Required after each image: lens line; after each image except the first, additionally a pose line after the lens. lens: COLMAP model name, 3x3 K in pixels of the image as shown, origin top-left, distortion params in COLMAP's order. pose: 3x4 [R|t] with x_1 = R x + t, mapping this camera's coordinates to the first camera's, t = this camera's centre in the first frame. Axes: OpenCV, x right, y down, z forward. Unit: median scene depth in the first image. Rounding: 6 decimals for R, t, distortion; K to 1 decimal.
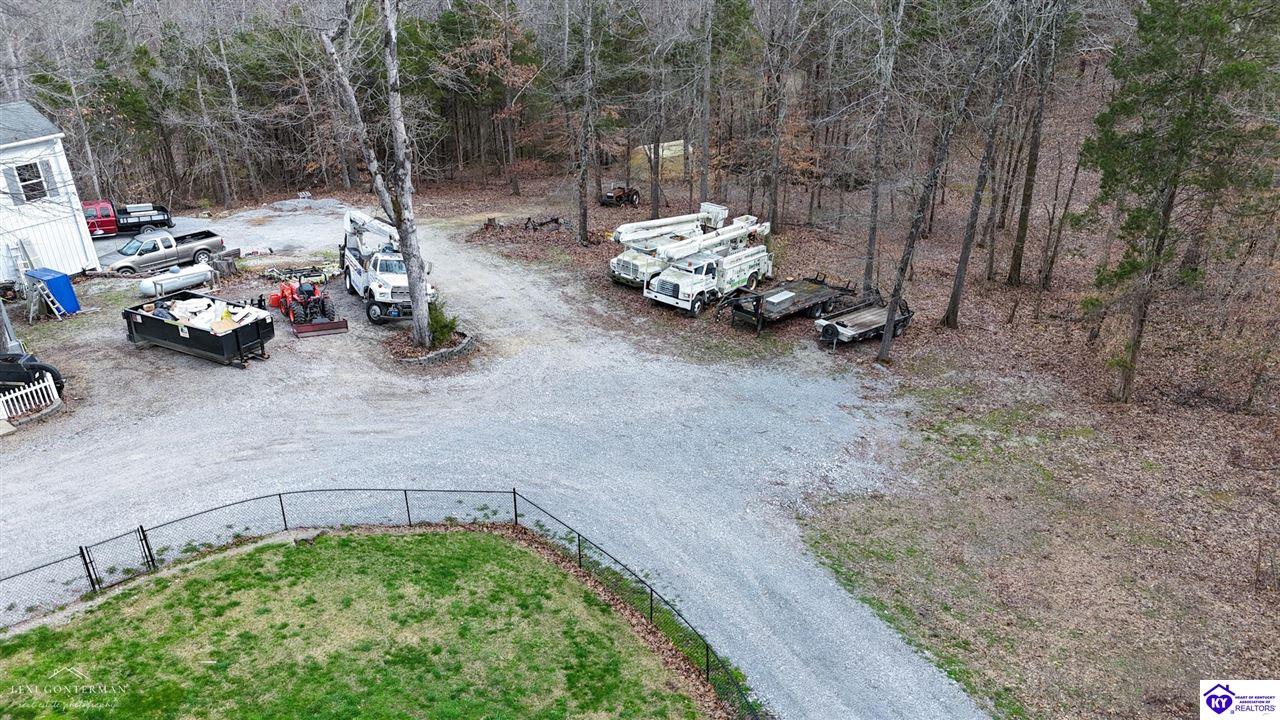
lens RADIAL K [[939.1, 0, 641.4], [0, 939.1, 362.2], [0, 0, 1]] dist [0.083958, -0.082447]
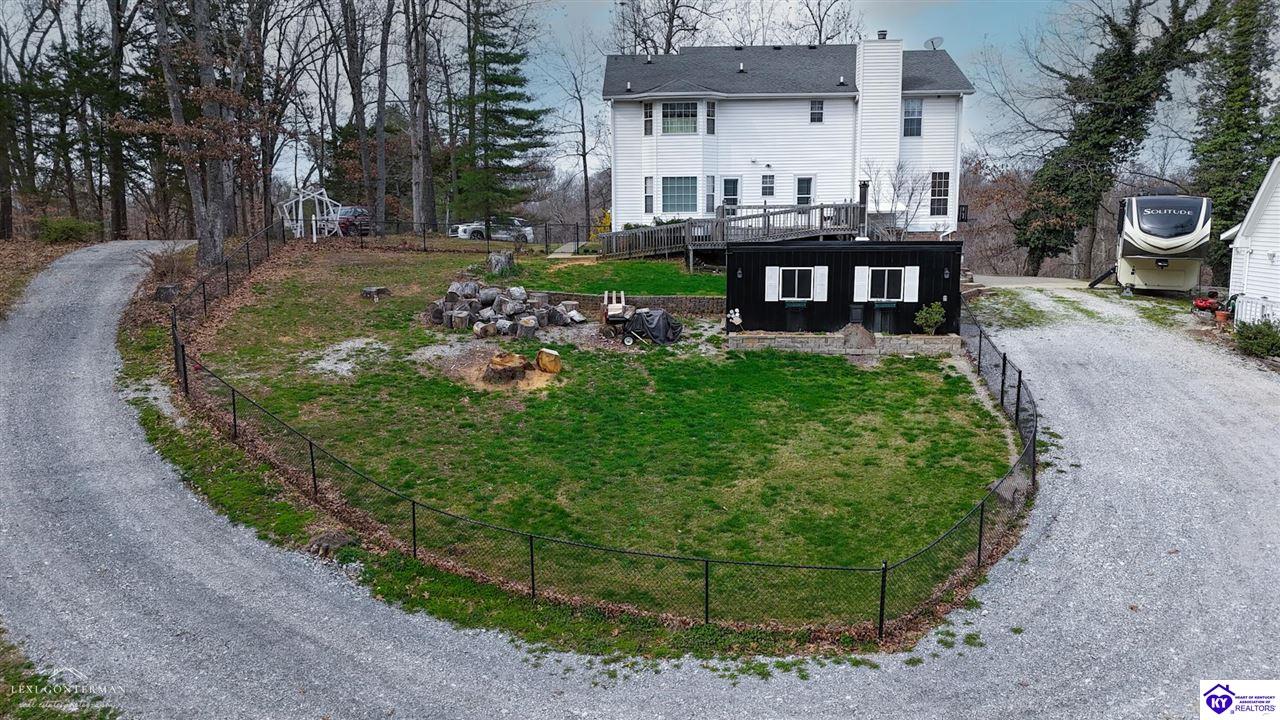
lens RADIAL K [[939.1, 0, 643.1], [0, 939.1, 364.0], [0, 0, 1]] dist [0.083958, -0.082447]
pose [[-0.825232, 0.117584, -0.552418, 0.209418], [-0.241145, 0.811102, 0.532881, -0.168183], [0.510726, 0.572964, -0.640992, 0.953996]]
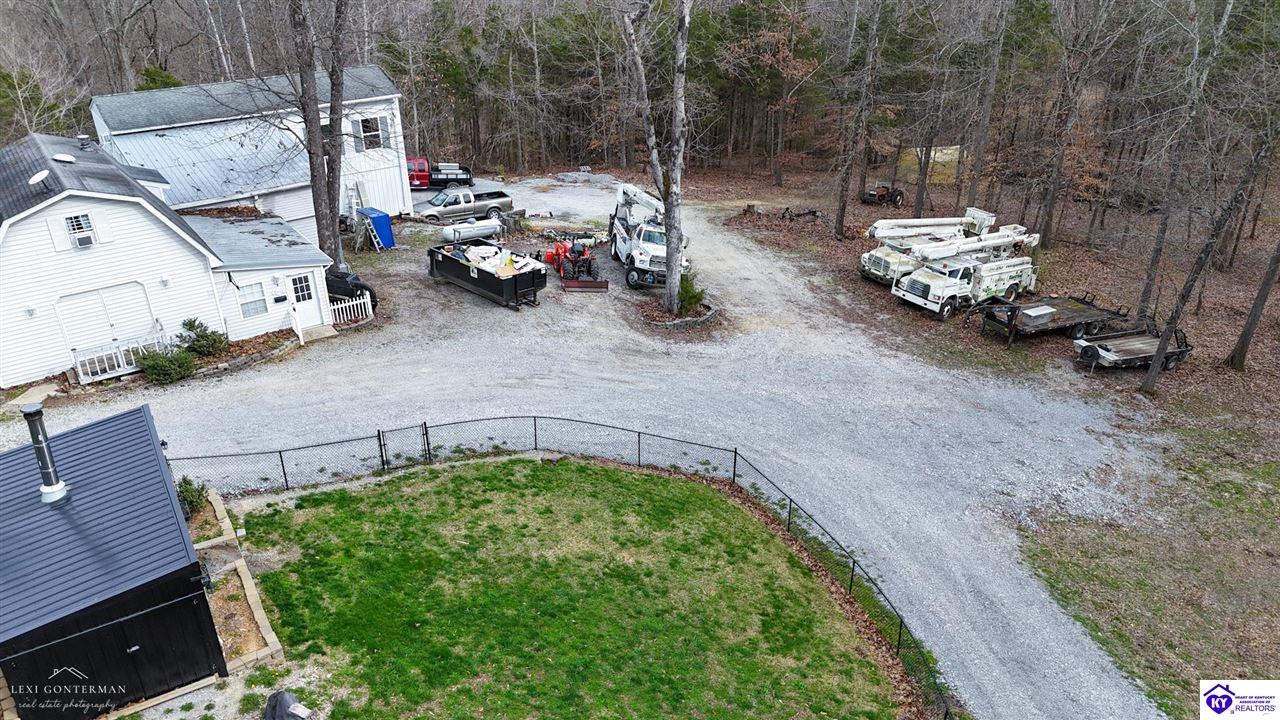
lens RADIAL K [[939.1, 0, 642.3], [0, 939.1, 361.4], [0, 0, 1]] dist [0.083958, -0.082447]
pose [[0.958944, 0.138255, -0.247614, 0.009929], [-0.137980, 0.990261, 0.018549, 0.025223], [0.247767, 0.016378, 0.968681, -0.046384]]
